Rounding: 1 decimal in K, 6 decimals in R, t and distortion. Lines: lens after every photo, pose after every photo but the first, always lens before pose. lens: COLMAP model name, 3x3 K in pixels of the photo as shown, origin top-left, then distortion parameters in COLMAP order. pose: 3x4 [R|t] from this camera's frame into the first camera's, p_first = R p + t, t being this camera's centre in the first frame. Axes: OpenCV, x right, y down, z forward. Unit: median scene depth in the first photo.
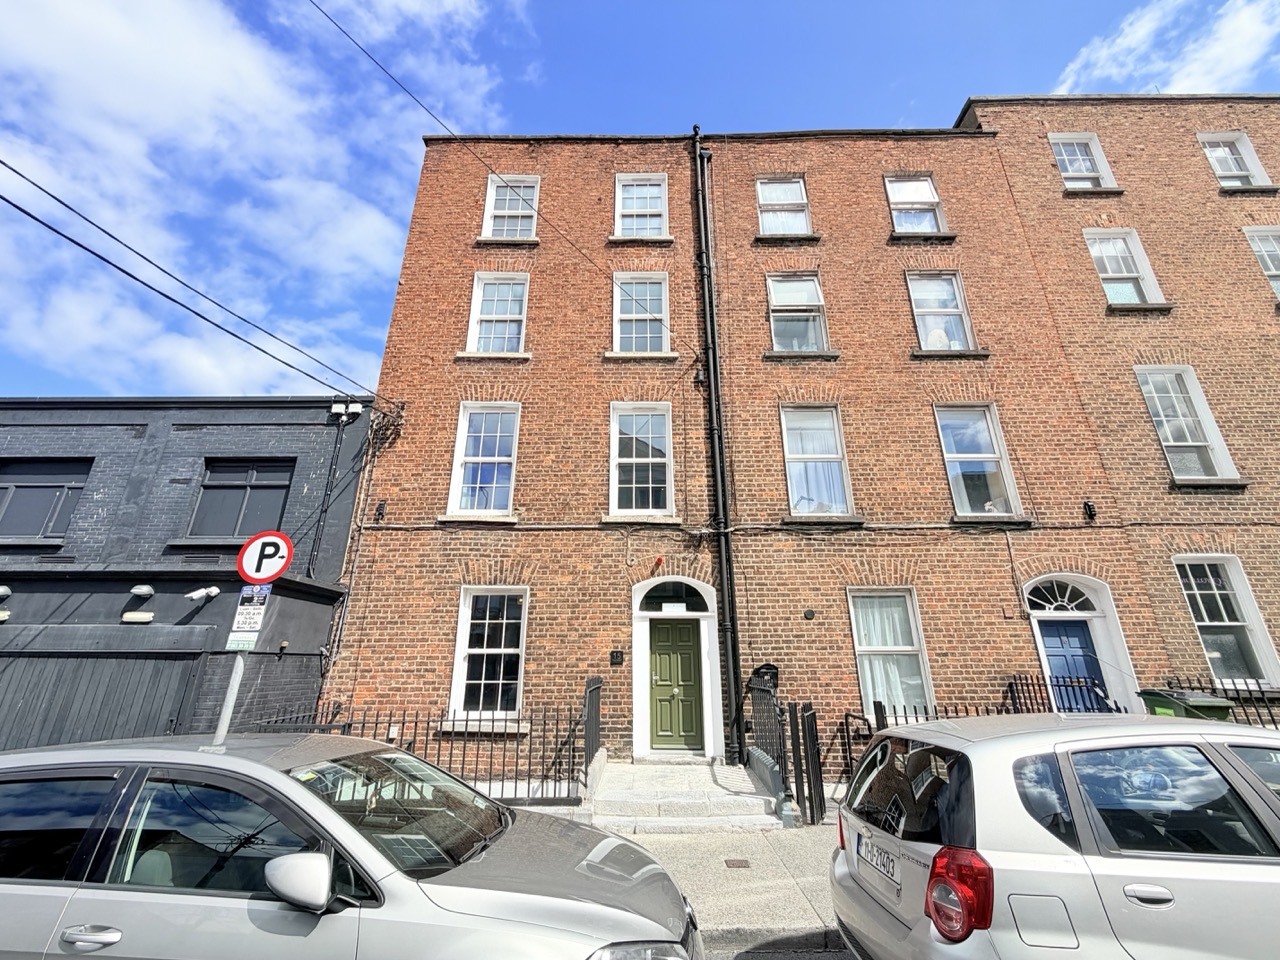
lens RADIAL K [[506.7, 0, 639.0], [0, 506.7, 480.3], [0, 0, 1]] dist [-0.000249, 0.000047]
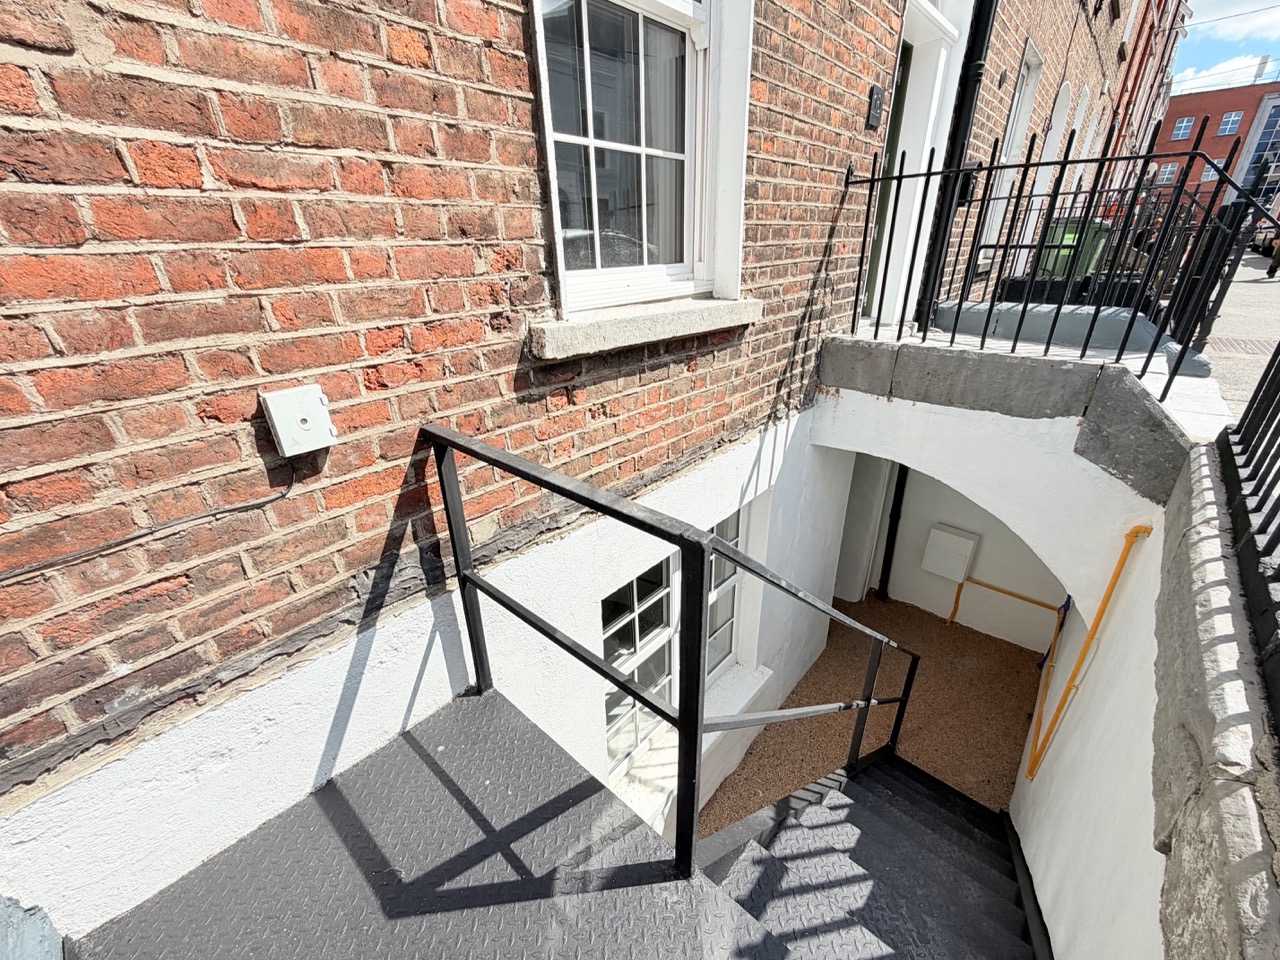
lens RADIAL K [[506.7, 0, 641.8], [0, 506.7, 481.5], [0, 0, 1]] dist [-0.000249, 0.000047]
pose [[0.657110, -0.330739, 0.677361, -0.464237], [-0.231859, 0.766354, 0.599119, 0.347139], [-0.717250, -0.550739, 0.426894, 0.746614]]
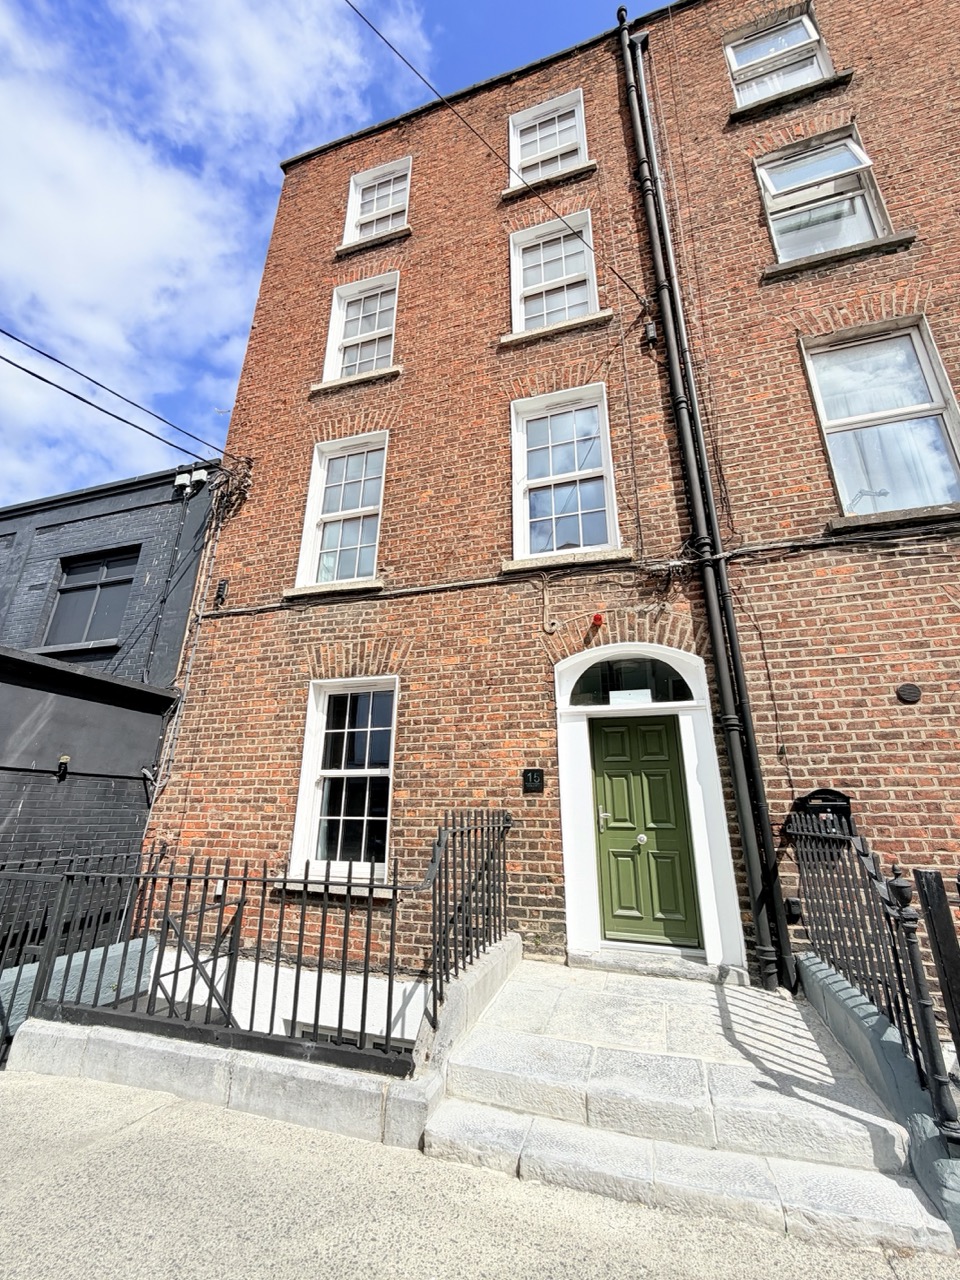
lens RADIAL K [[506.7, 0, 483.0], [0, 506.7, 637.0], [0, 0, 1]] dist [-0.000249, 0.000047]
pose [[0.958181, -0.083422, -0.273732, 0.070603], [0.086365, 0.996263, -0.001304, 0.163343], [0.272818, -0.022391, 0.961805, 0.381113]]
